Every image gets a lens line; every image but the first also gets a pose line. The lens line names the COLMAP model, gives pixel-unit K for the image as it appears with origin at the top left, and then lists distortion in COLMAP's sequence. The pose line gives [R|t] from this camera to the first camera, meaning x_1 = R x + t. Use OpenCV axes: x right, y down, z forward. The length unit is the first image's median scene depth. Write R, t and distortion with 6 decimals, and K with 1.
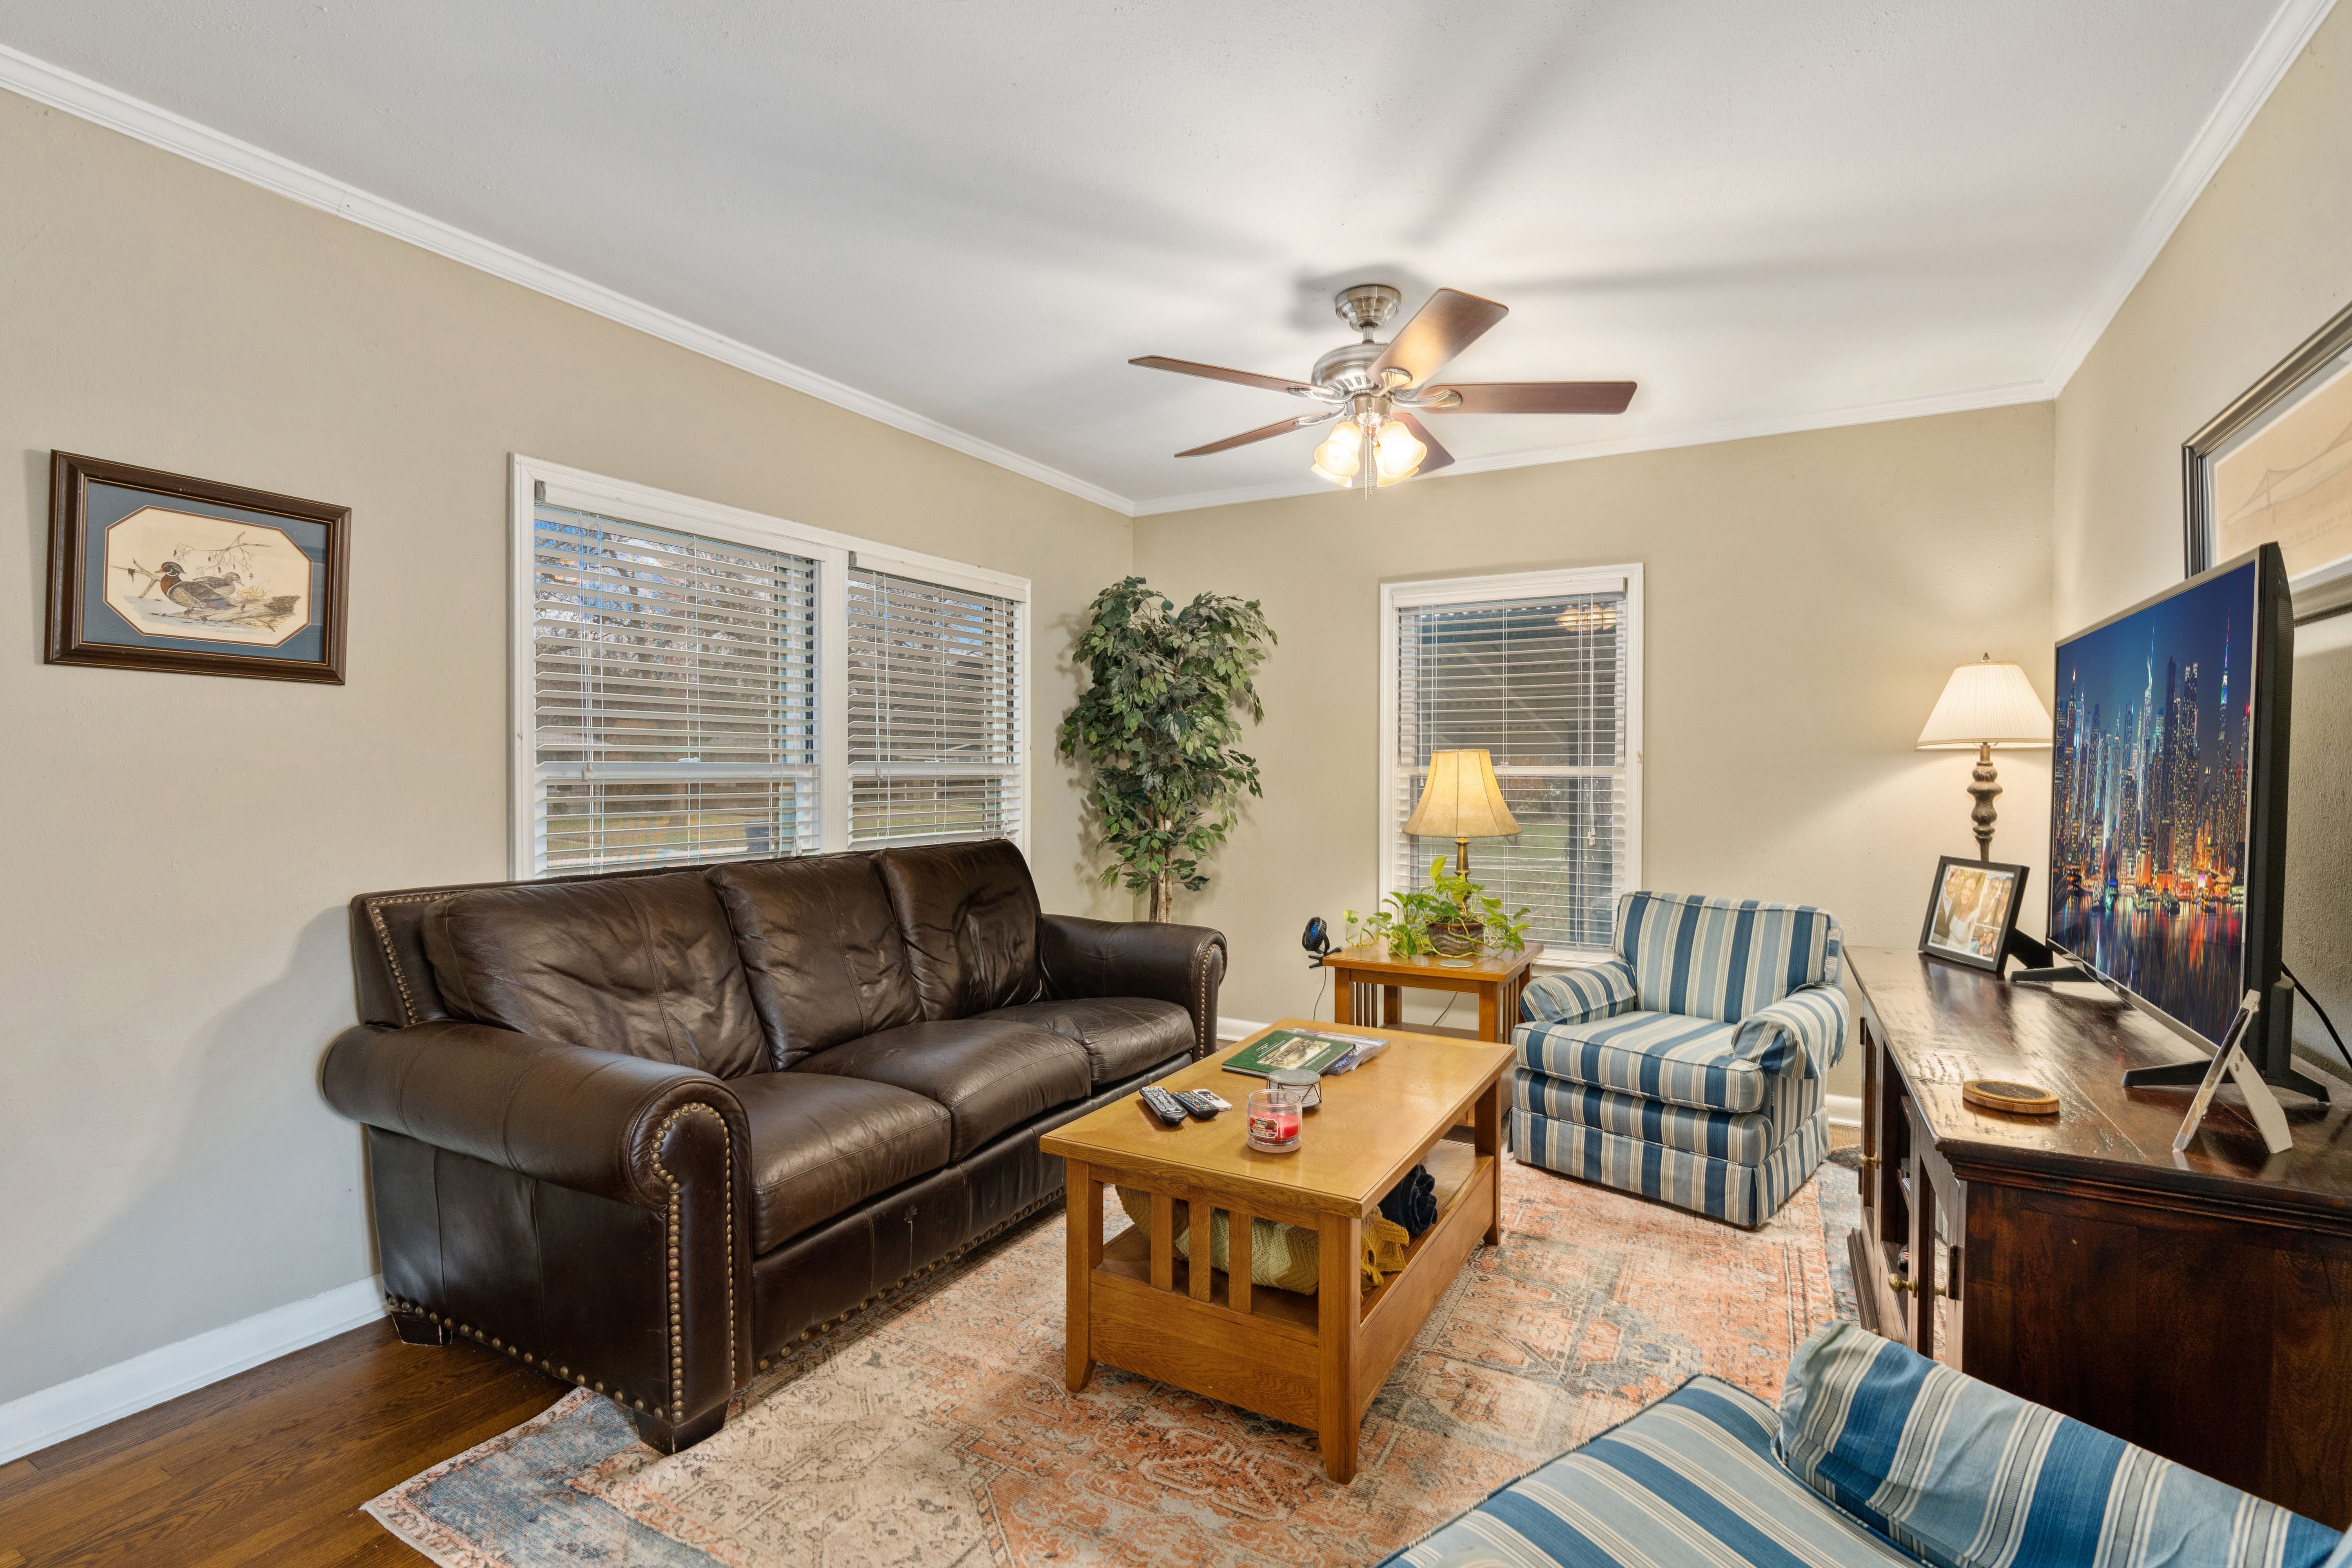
lens RADIAL K [[1055.5, 0, 1176.0], [0, 1055.5, 784.0], [0, 0, 1]] dist [-0.000948, 0.001293]
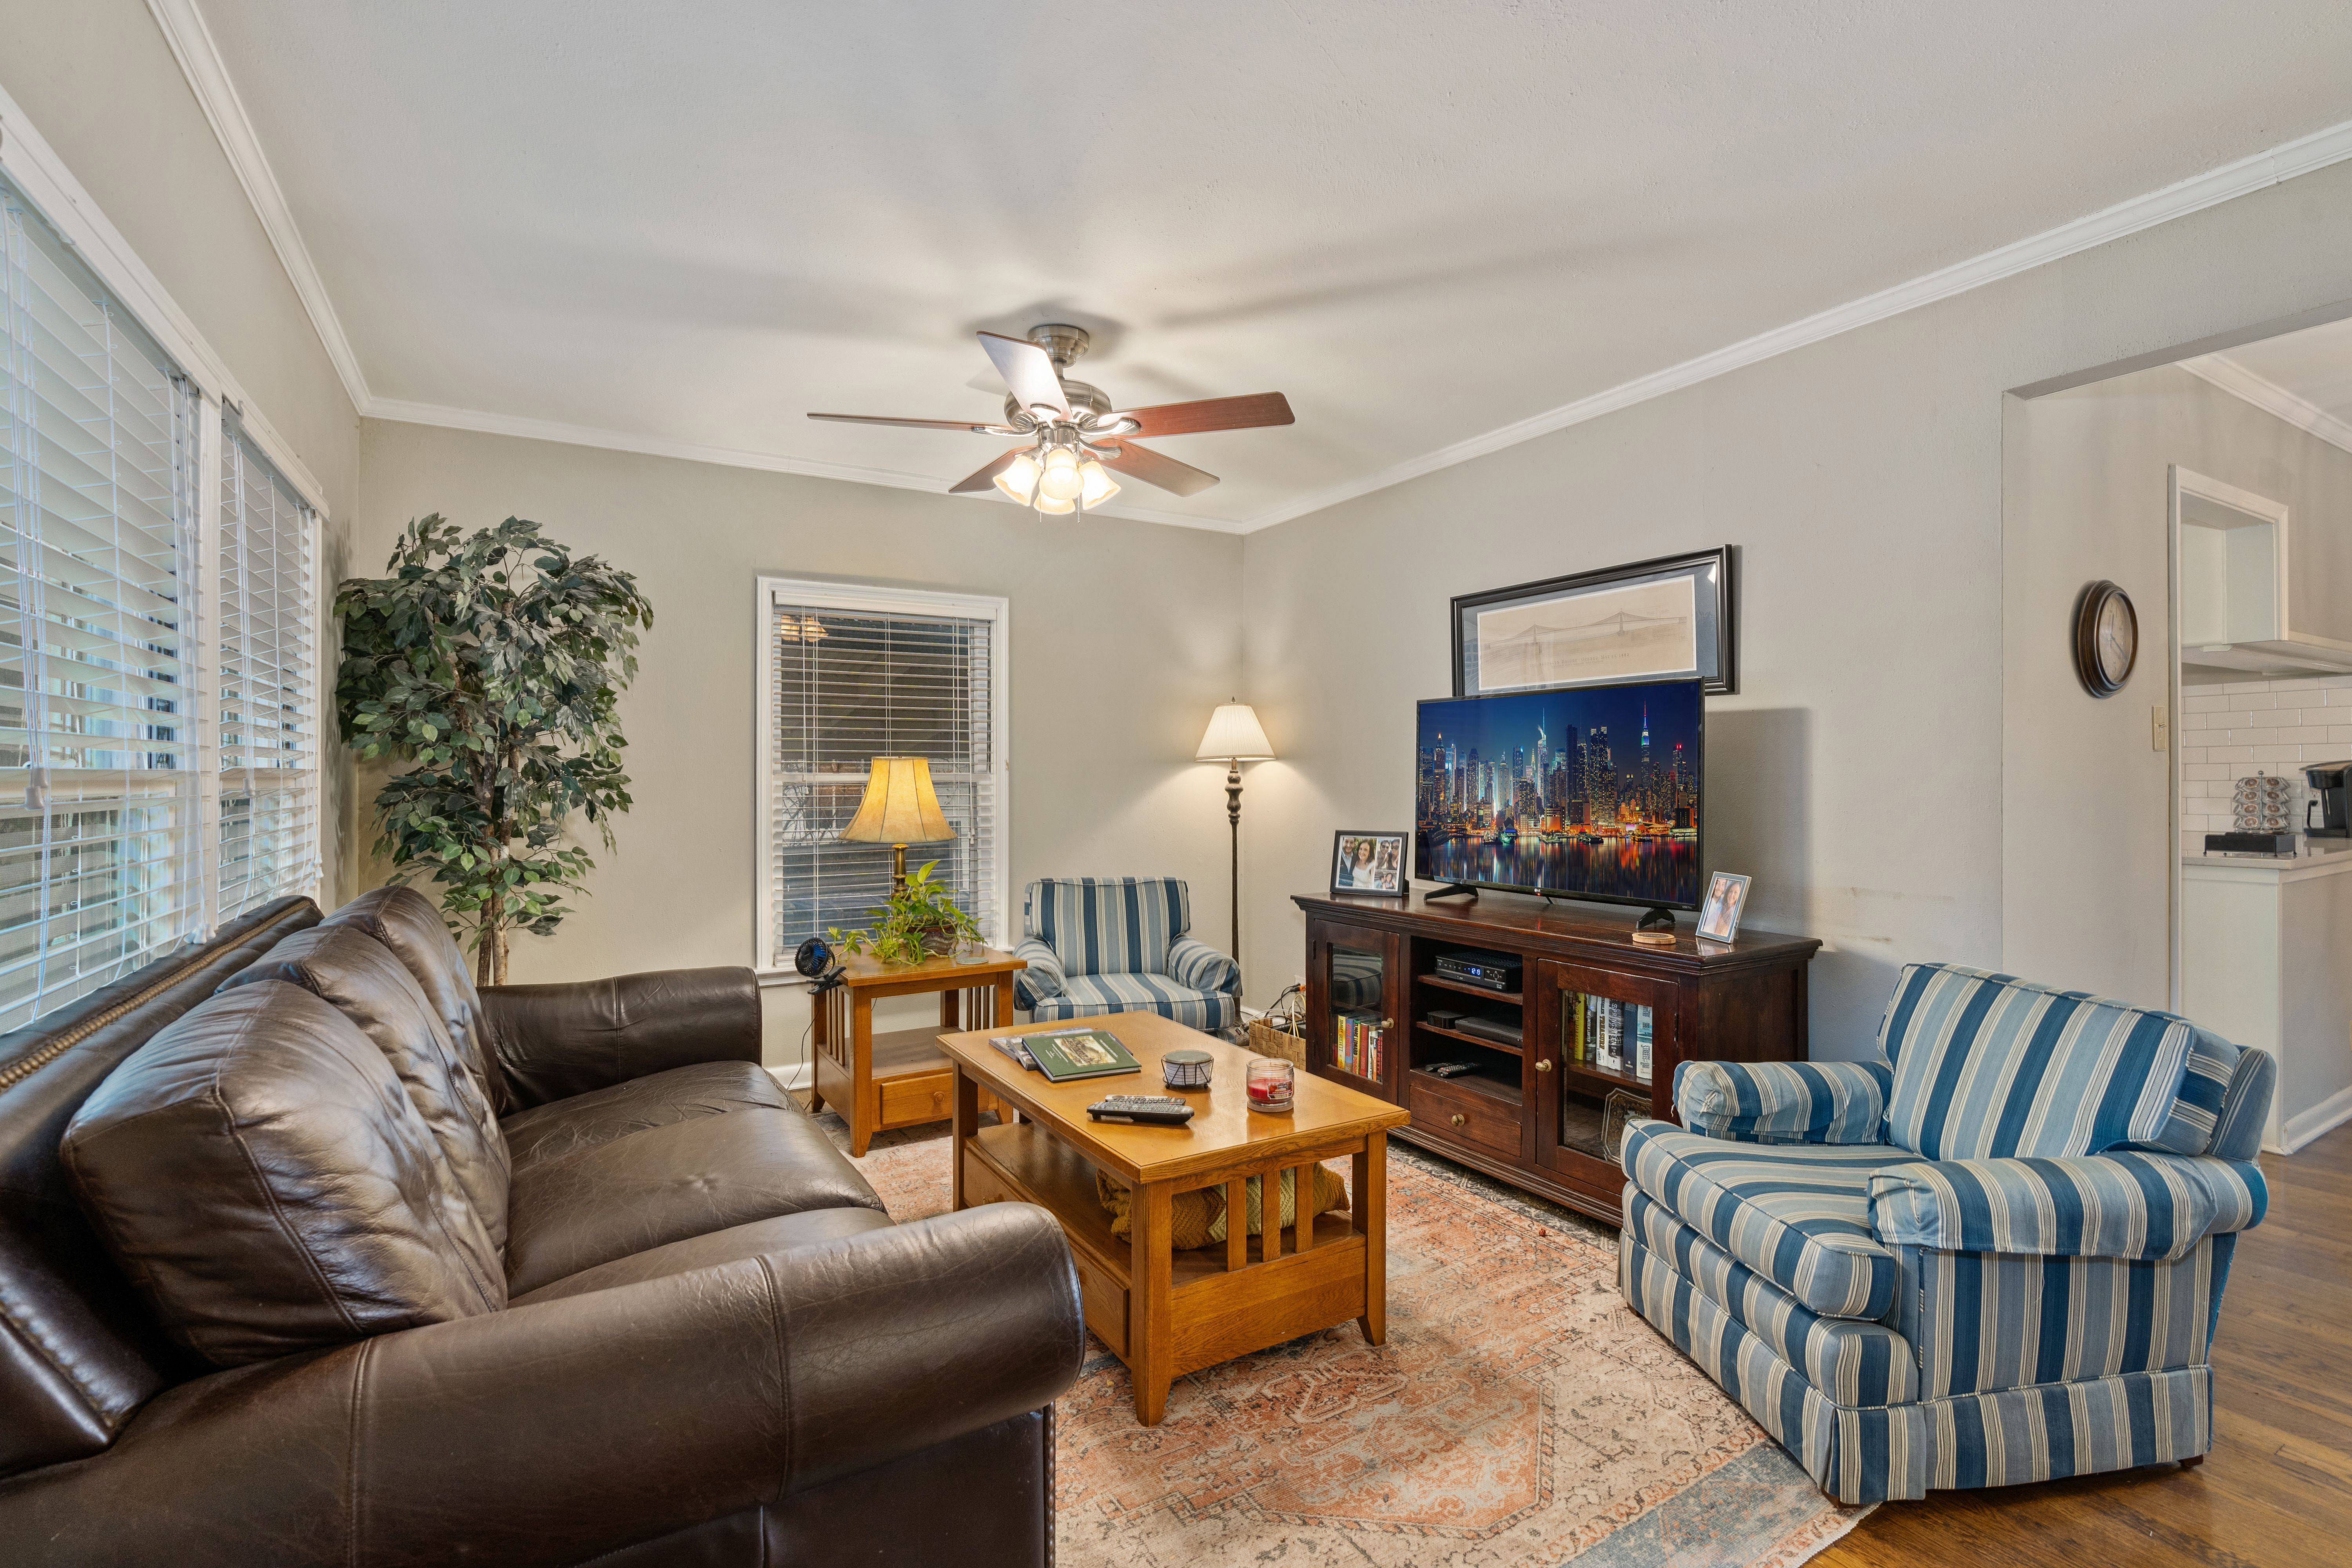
lens RADIAL K [[1061.4, 0, 1166.6], [0, 1061.4, 774.7], [0, 0, 1]] dist [-0.010377, 0.000326]
pose [[0.515258, -0.002226, 0.857032, -0.575187], [0.013289, 0.999897, -0.005393, -0.007769], [-0.856932, 0.014168, 0.515234, 0.304039]]
